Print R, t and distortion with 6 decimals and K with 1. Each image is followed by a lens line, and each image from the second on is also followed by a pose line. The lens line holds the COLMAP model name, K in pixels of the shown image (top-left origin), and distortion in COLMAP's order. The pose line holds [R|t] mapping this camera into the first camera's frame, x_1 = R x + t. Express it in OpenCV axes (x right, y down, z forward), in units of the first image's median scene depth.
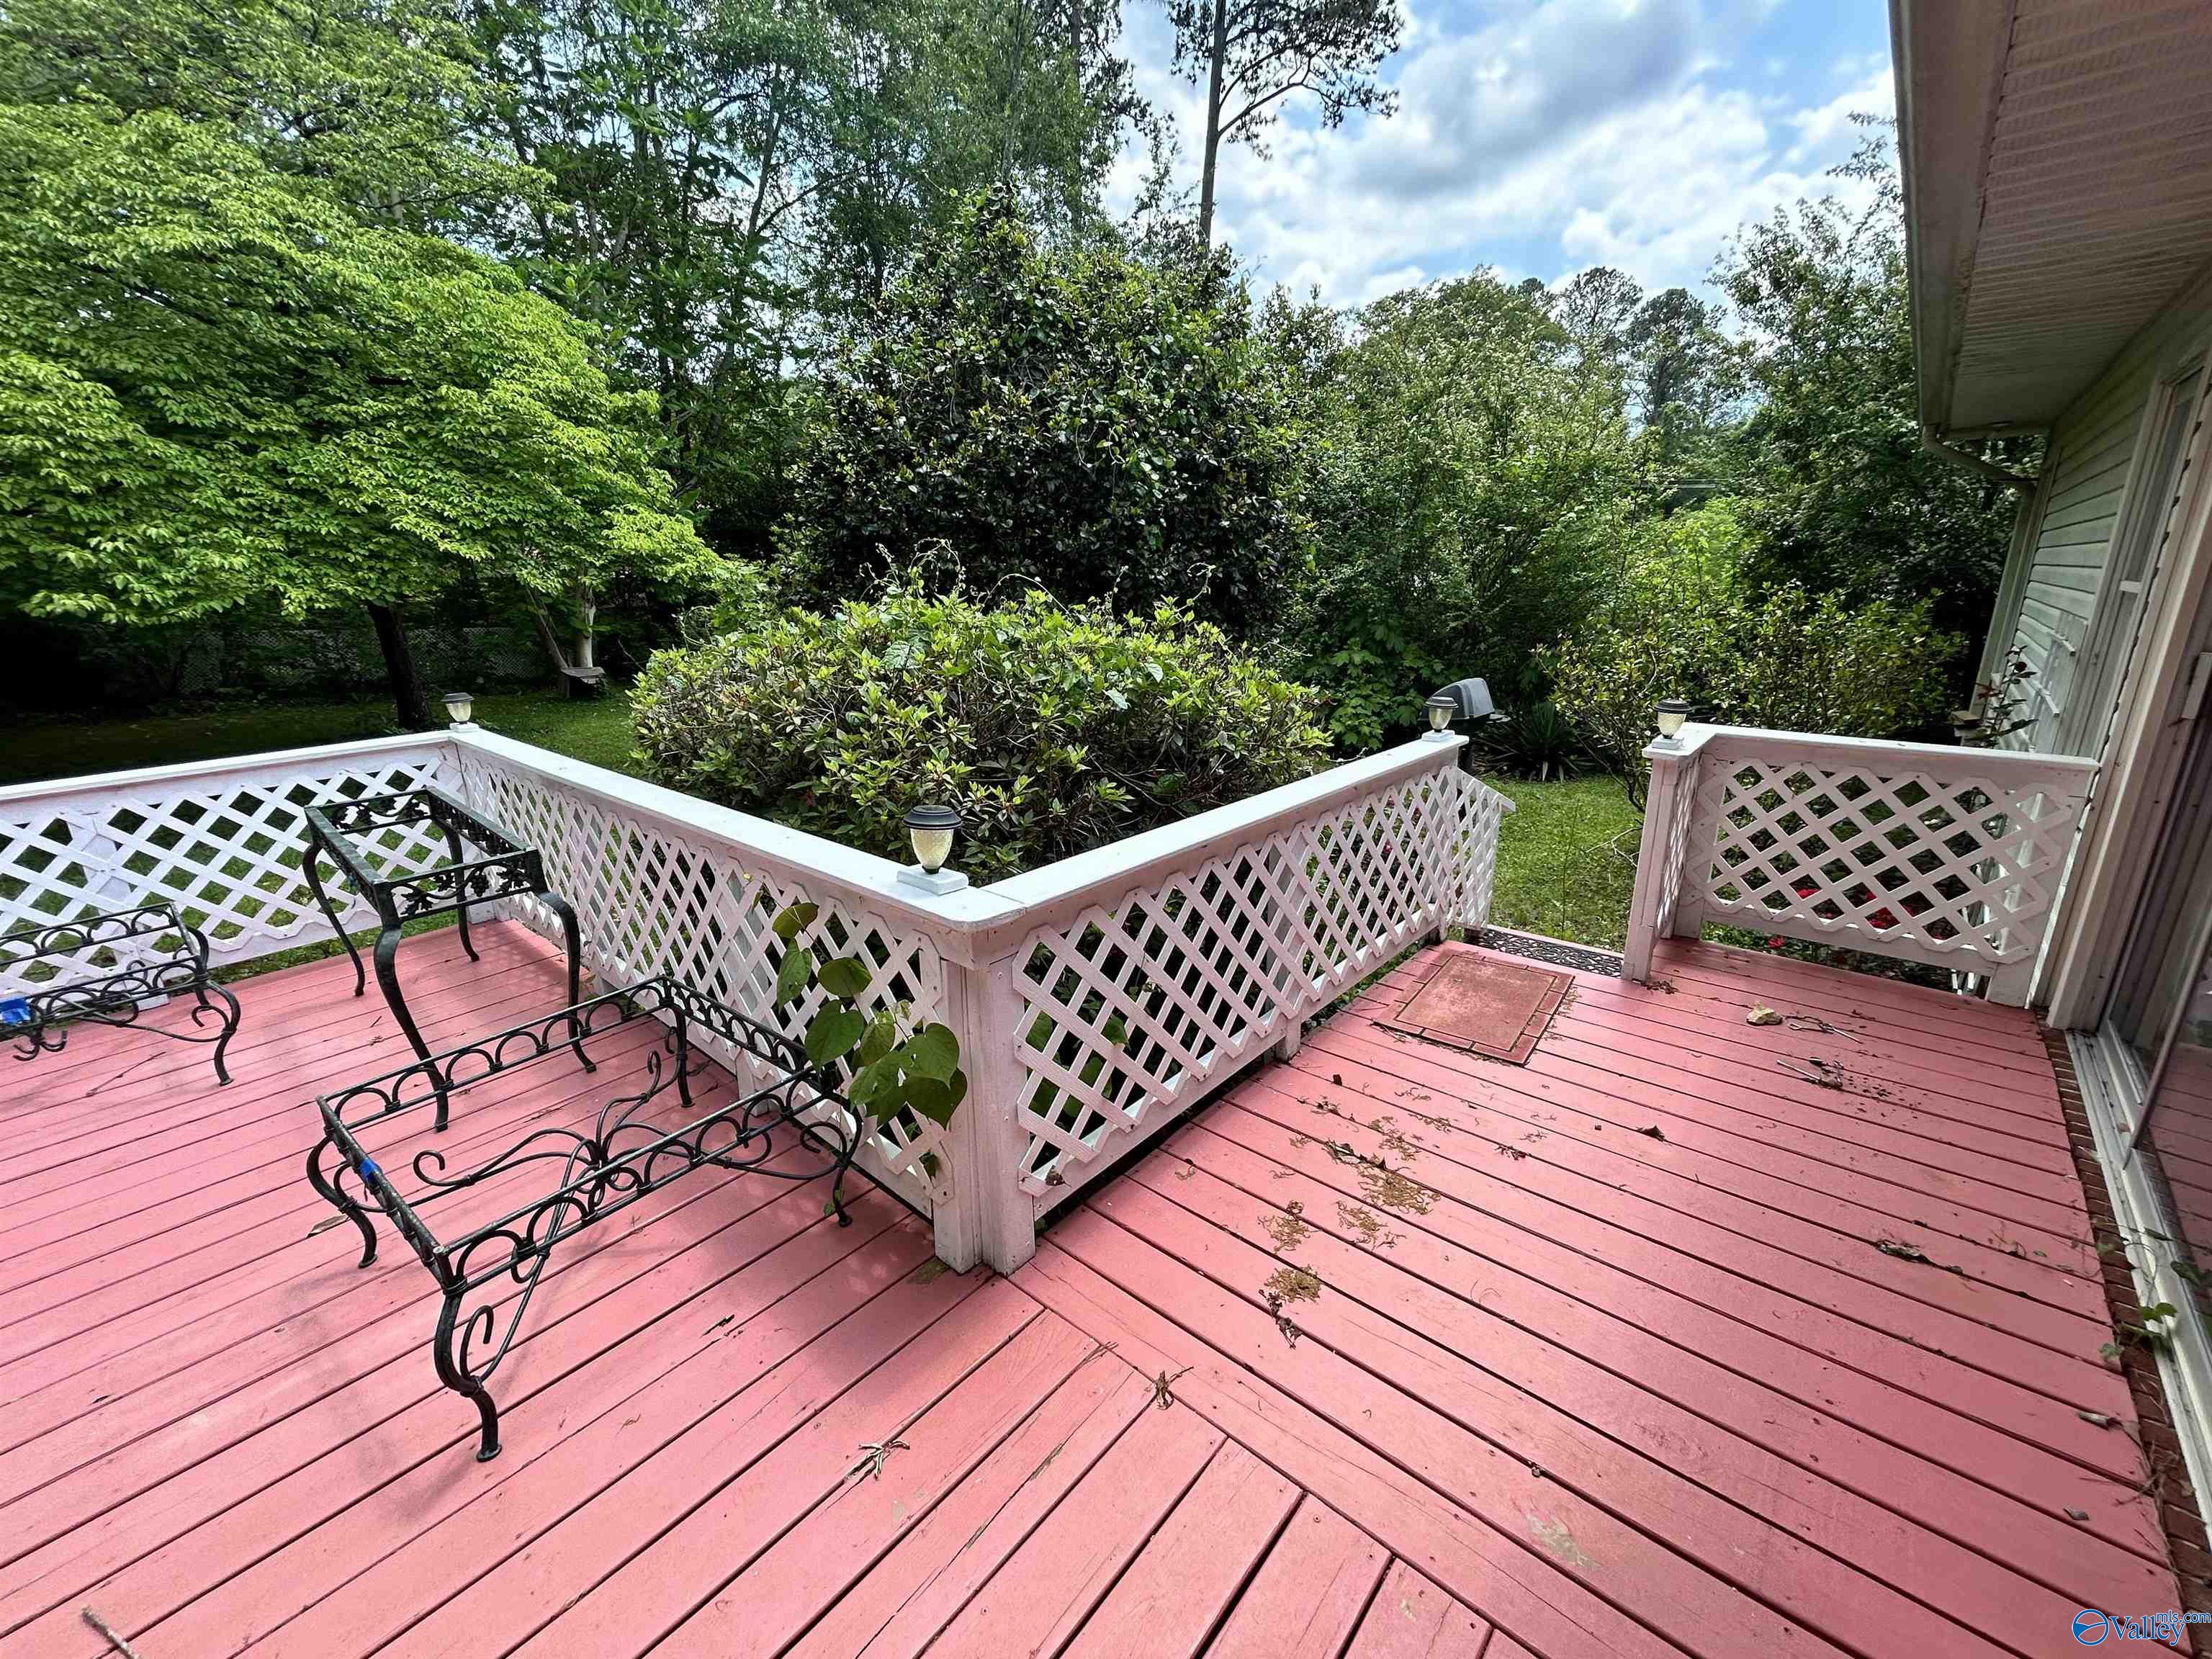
lens RADIAL K [[887.1, 0, 1103.7], [0, 887.1, 830.2], [0, 0, 1]] dist [0.000037, 0.001162]
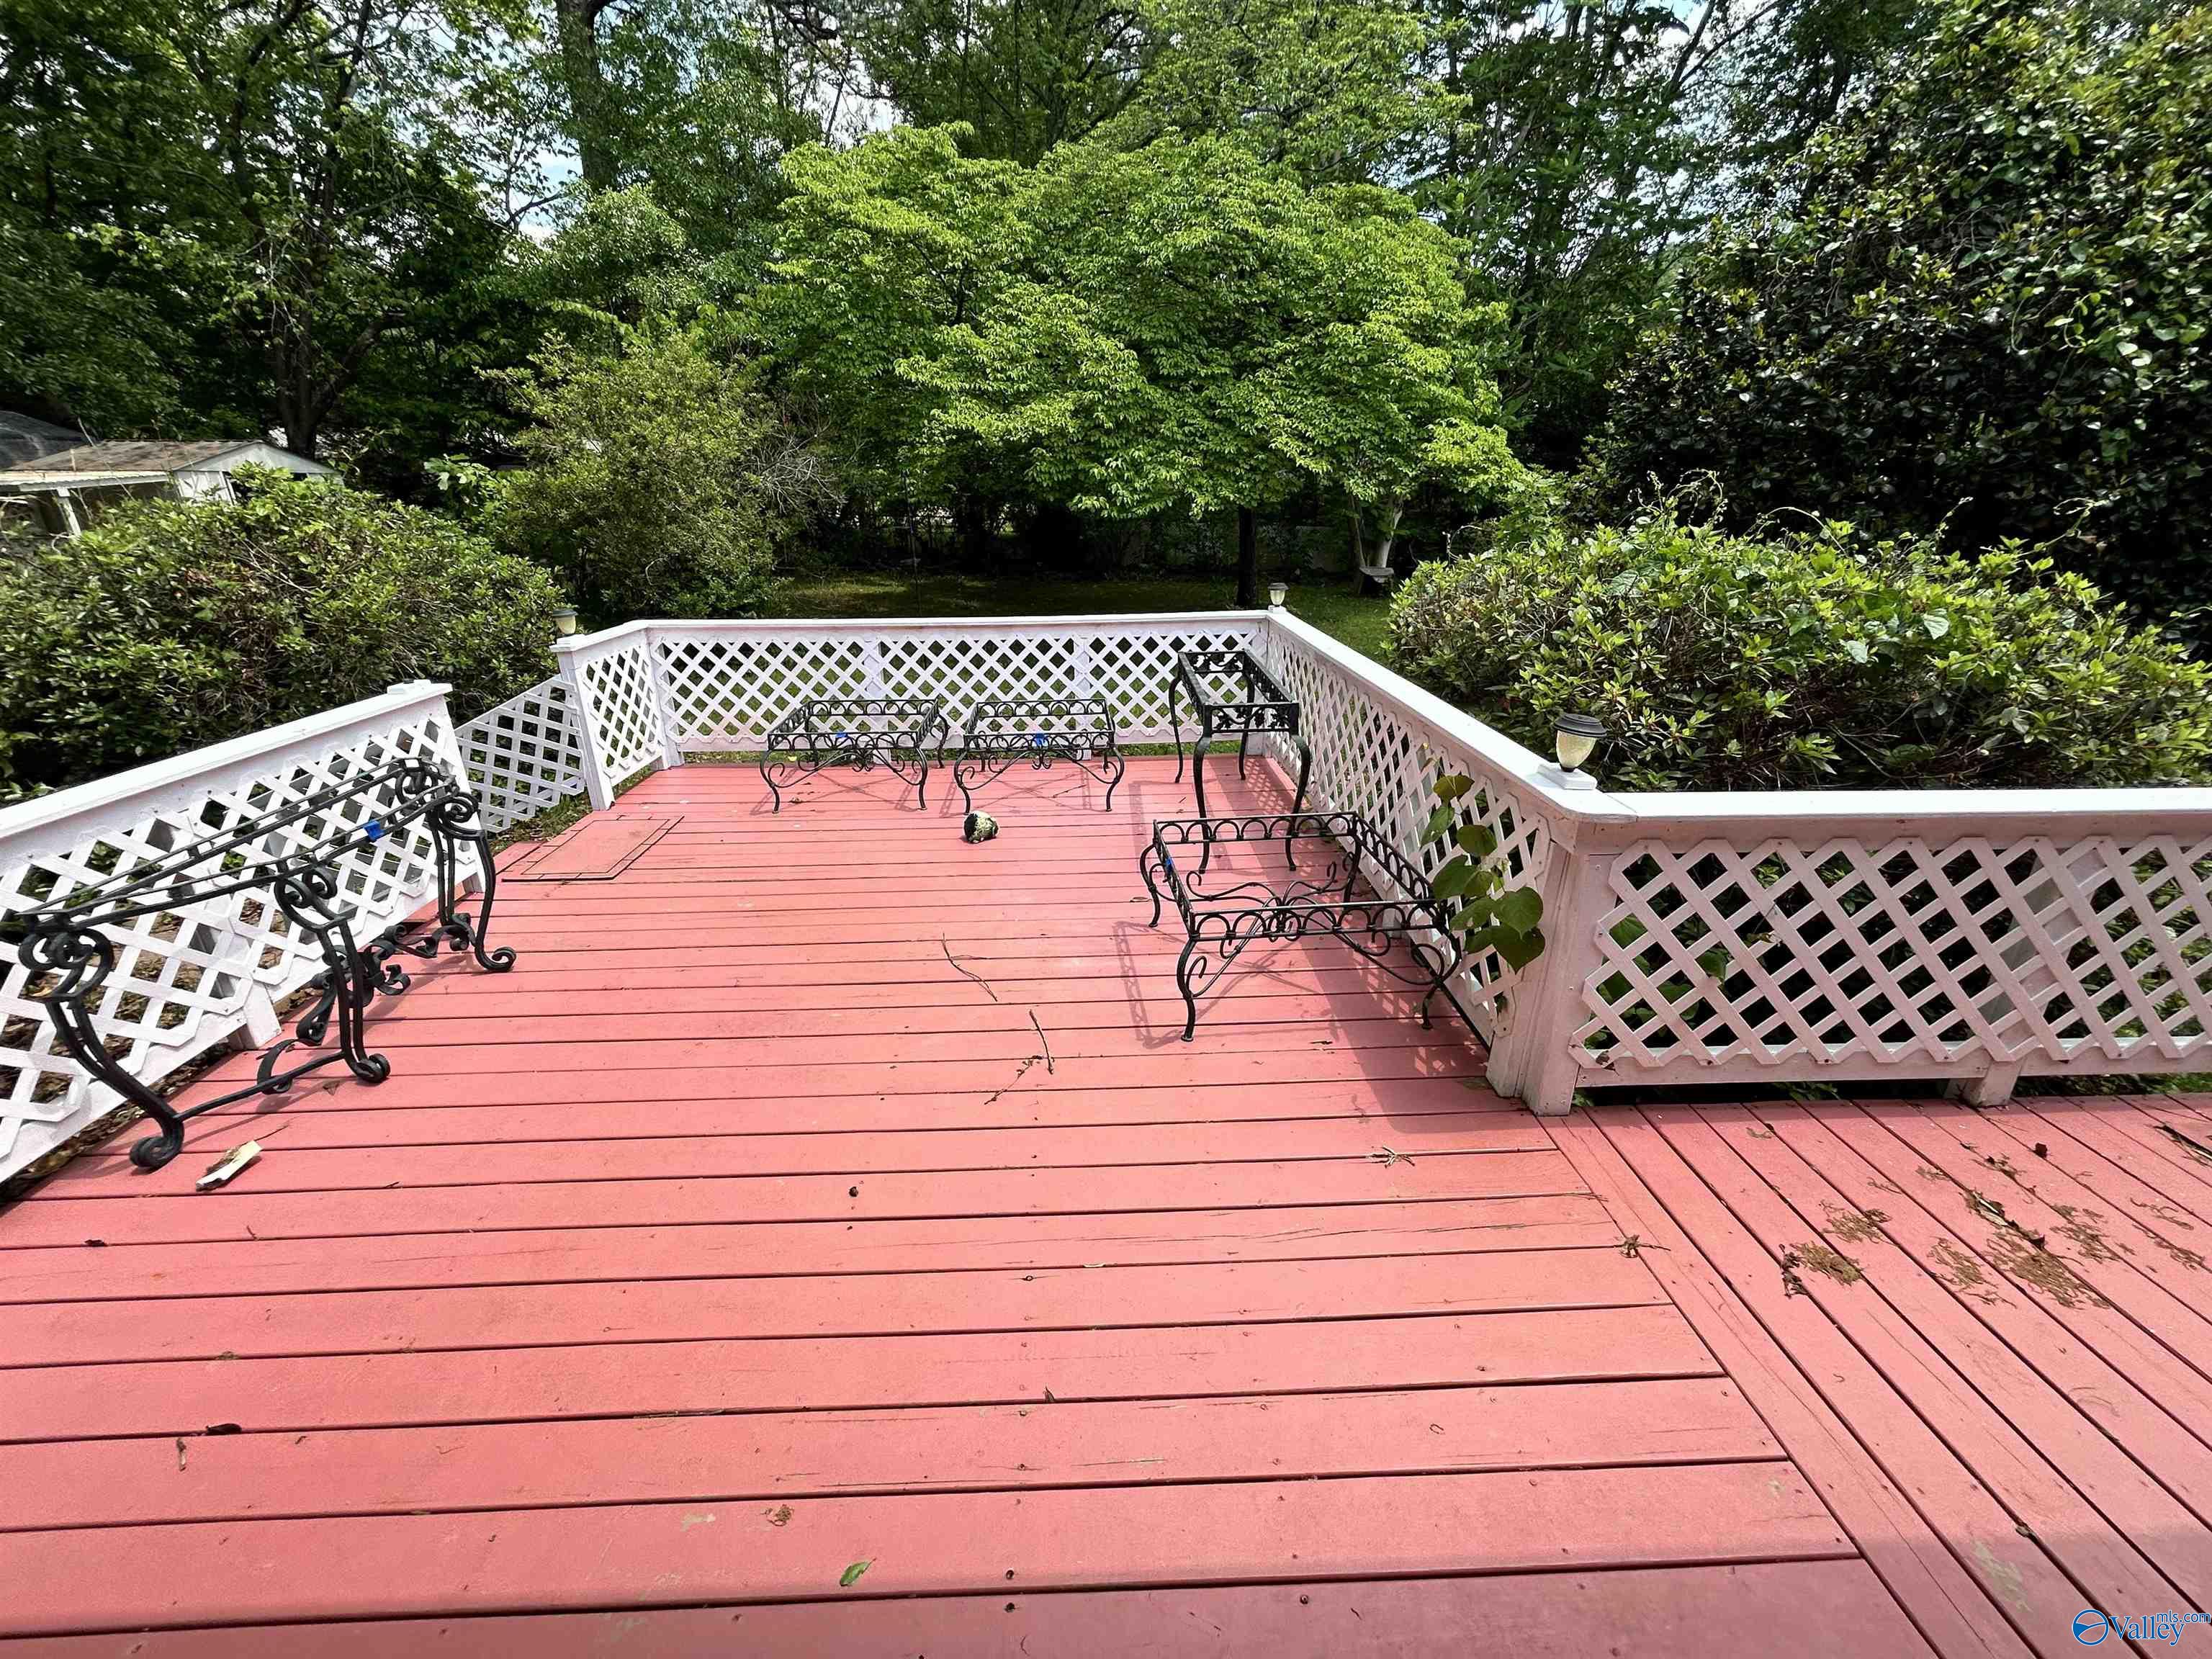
lens RADIAL K [[887.1, 0, 1103.7], [0, 887.1, 830.2], [0, 0, 1]] dist [0.000037, 0.001162]
pose [[0.683911, 0.272926, -0.676592, 0.123183], [-0.206124, 0.961892, 0.179657, 0.022553], [0.699842, 0.016592, 0.714105, -0.170072]]
